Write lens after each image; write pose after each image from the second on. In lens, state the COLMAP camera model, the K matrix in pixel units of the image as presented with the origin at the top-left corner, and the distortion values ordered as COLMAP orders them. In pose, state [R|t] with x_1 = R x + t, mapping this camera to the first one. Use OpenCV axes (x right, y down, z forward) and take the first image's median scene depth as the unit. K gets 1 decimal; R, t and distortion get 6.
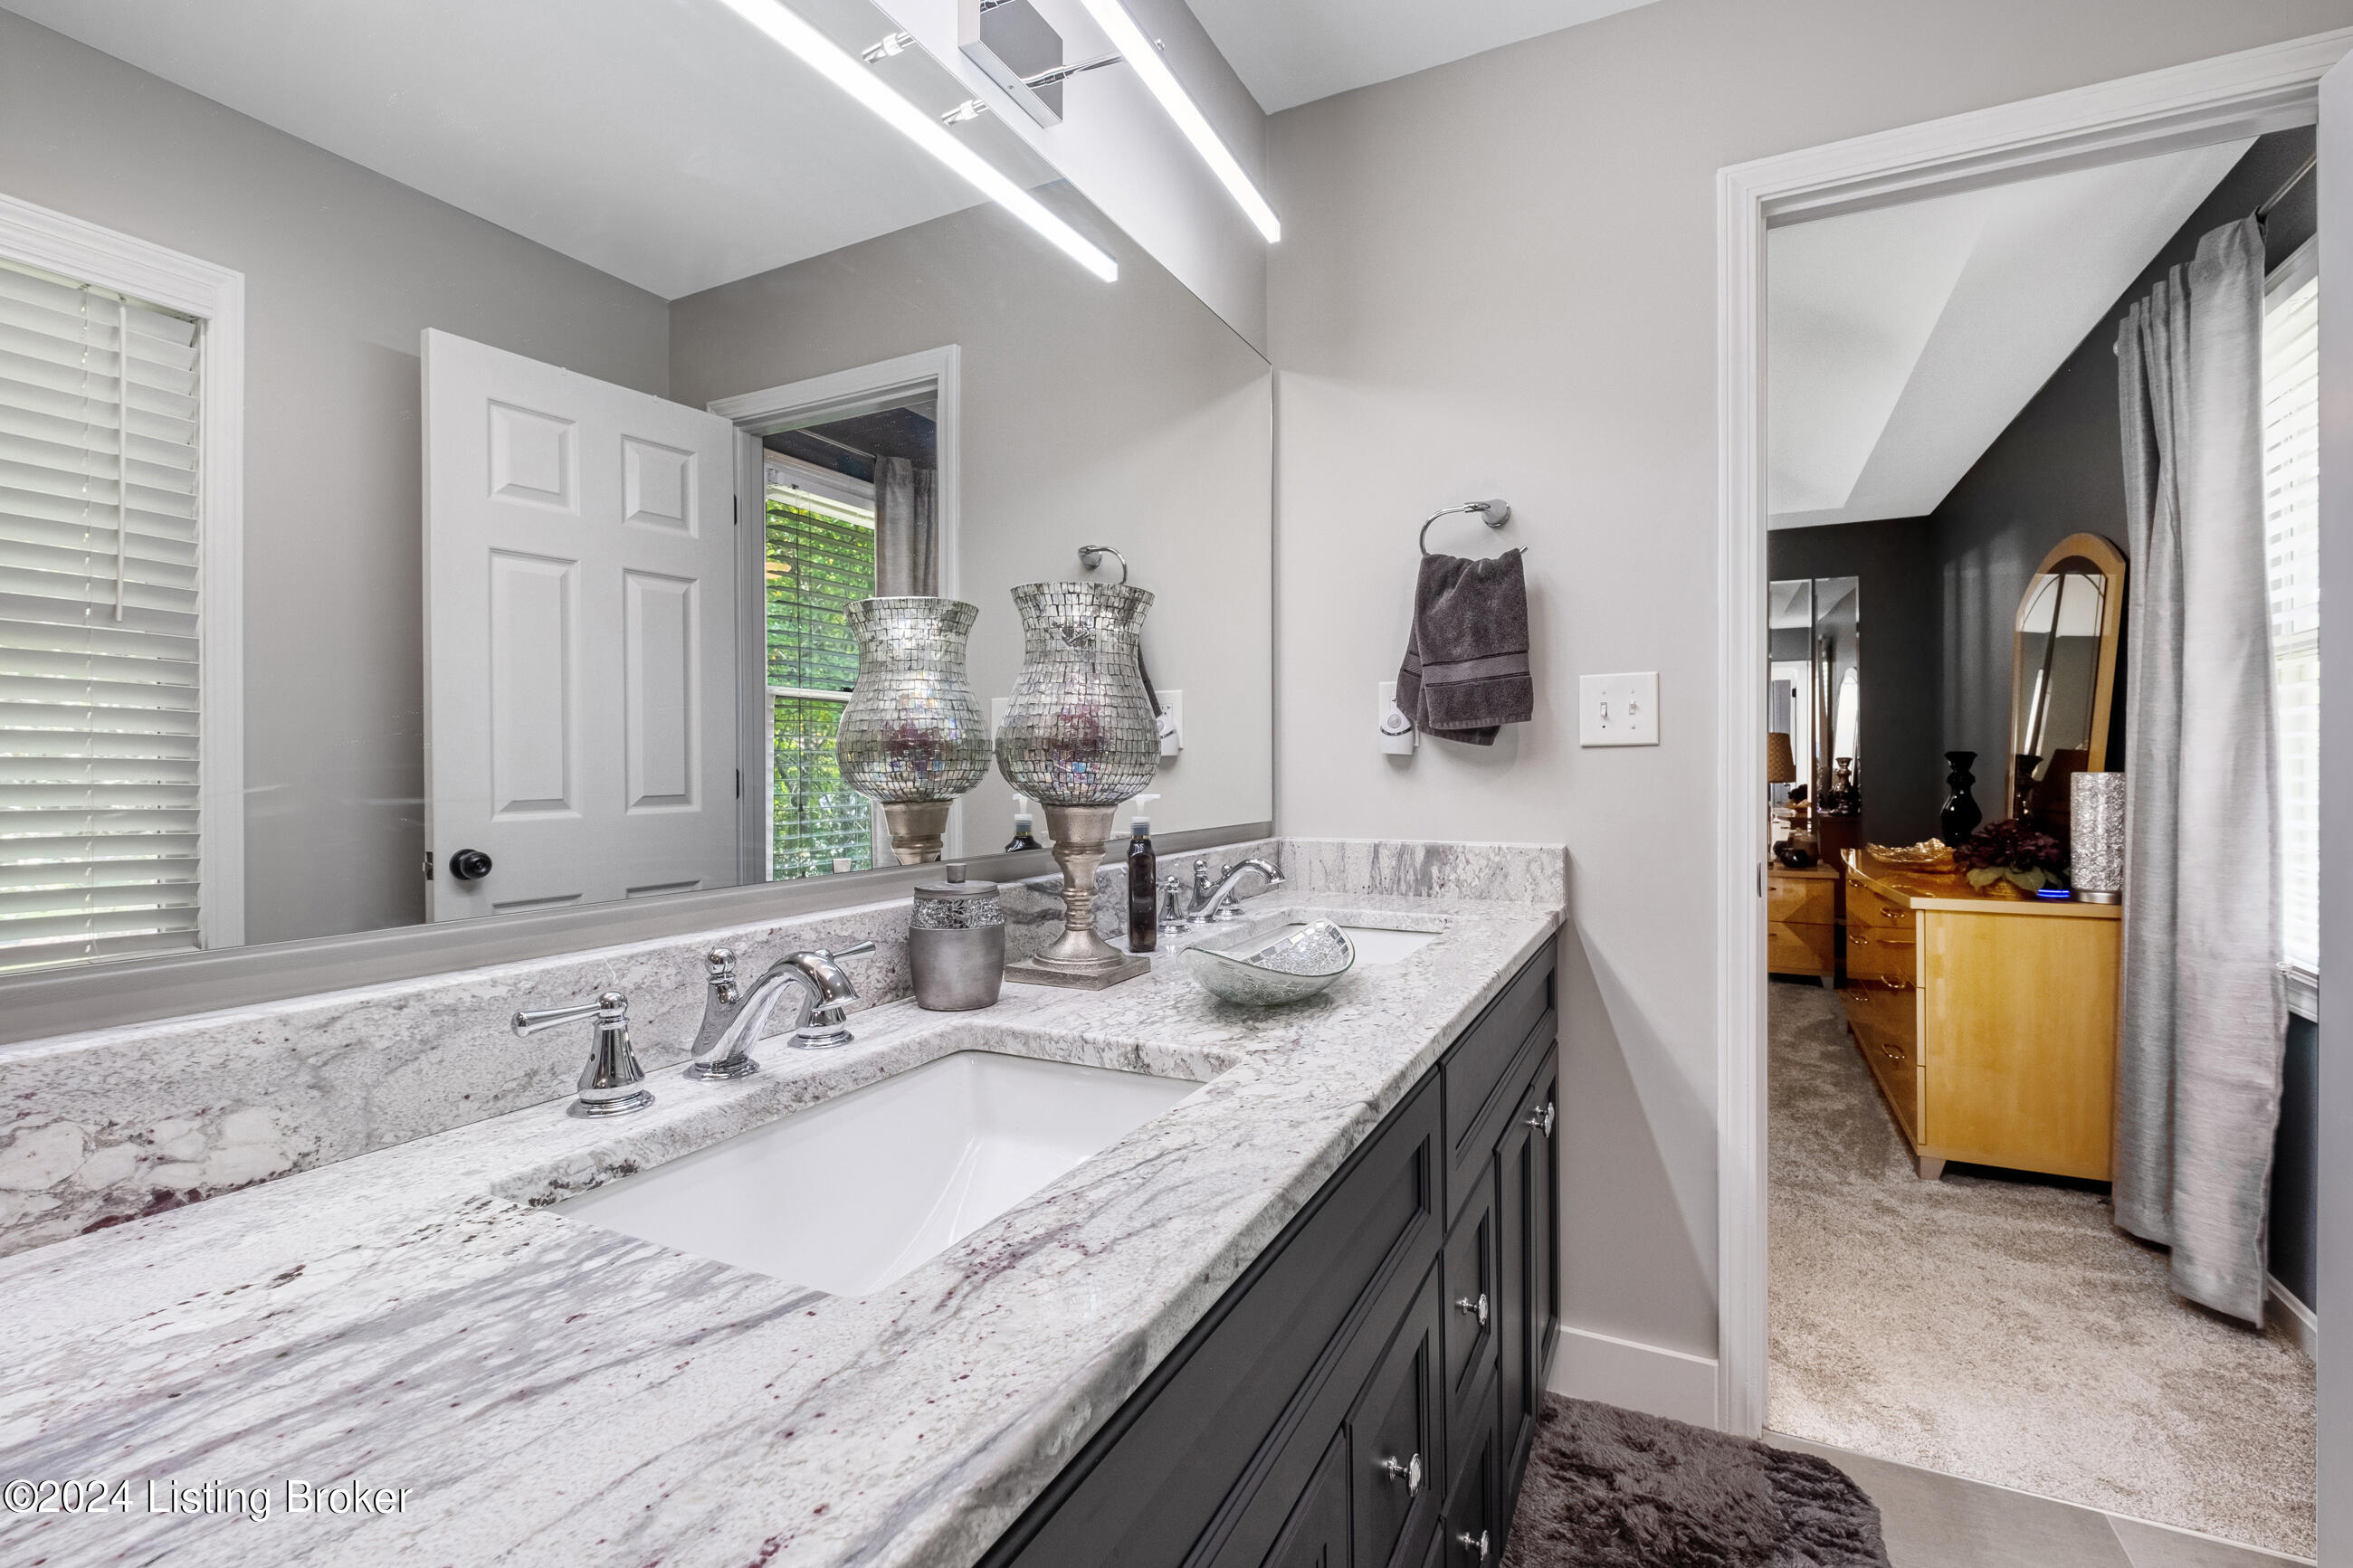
lens RADIAL K [[1048.7, 0, 1175.7], [0, 1048.7, 773.1], [0, 0, 1]] dist [-0.000823, -0.000143]
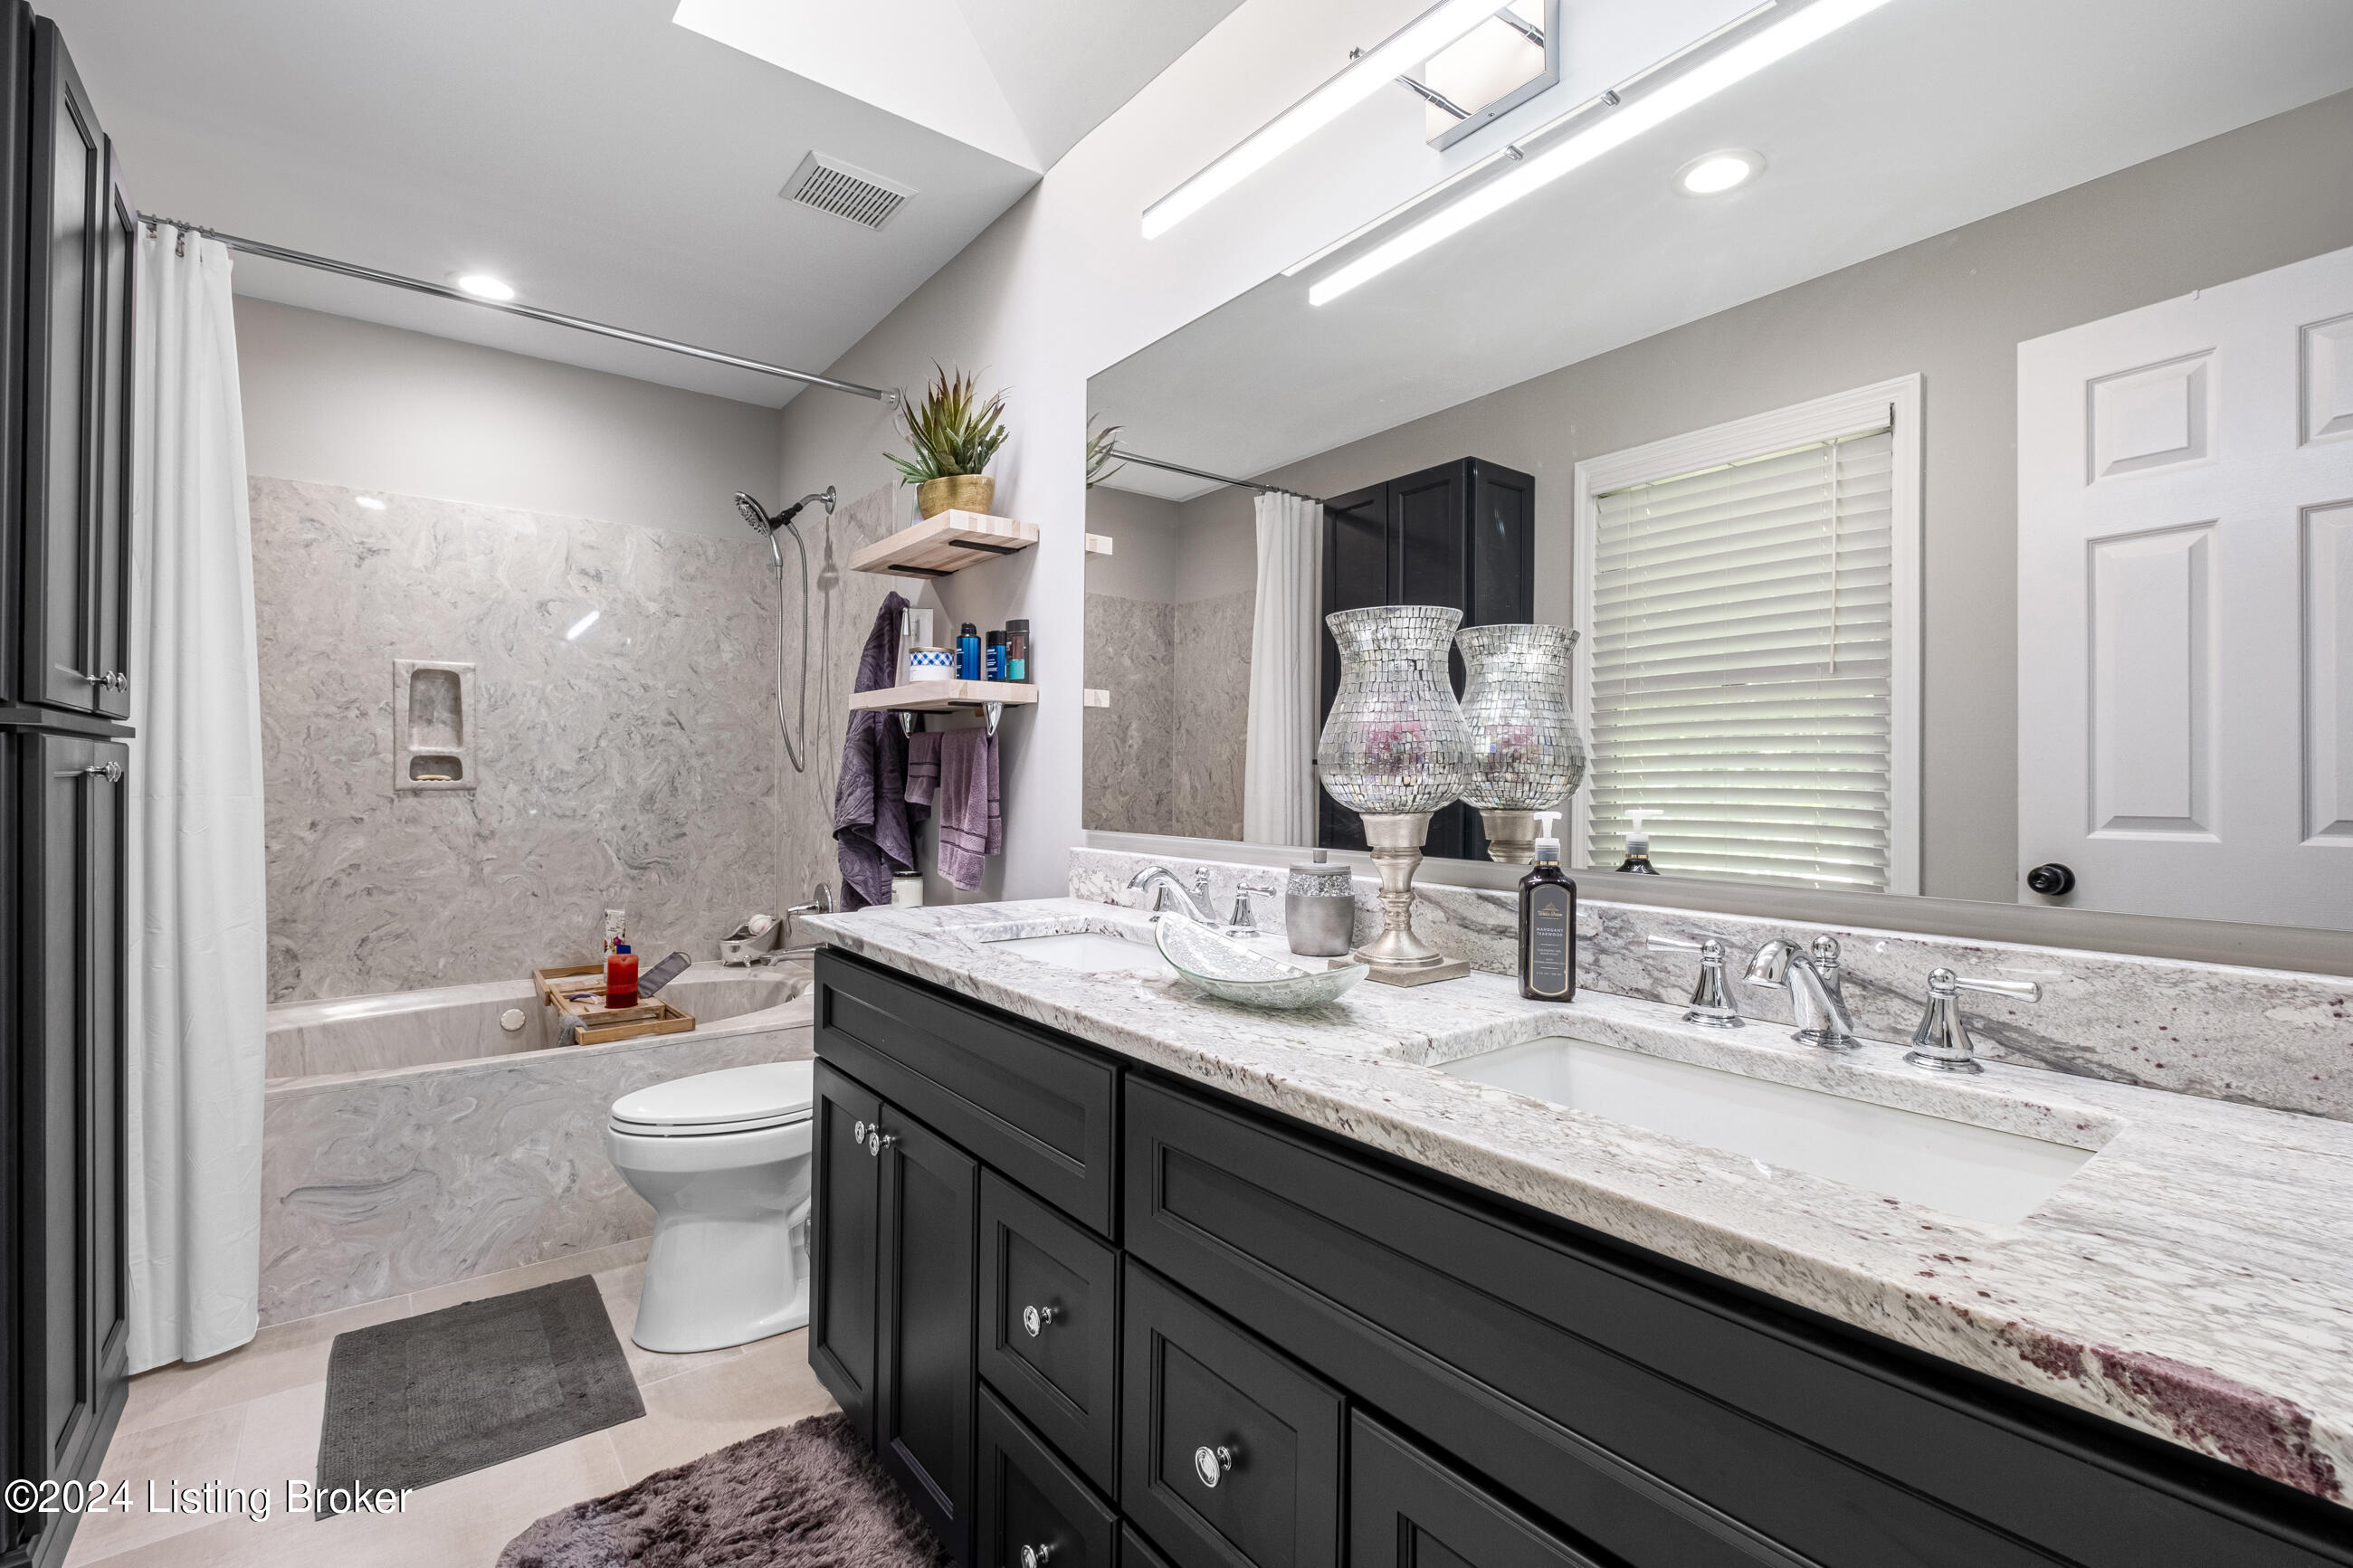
lens RADIAL K [[1048.7, 0, 1175.7], [0, 1048.7, 773.1], [0, 0, 1]] dist [-0.000823, -0.000143]
pose [[-0.428309, -0.000495, -0.903632, 0.553012], [-0.004362, 0.999989, 0.001520, -0.008332], [0.903622, 0.004592, -0.428306, 0.701104]]
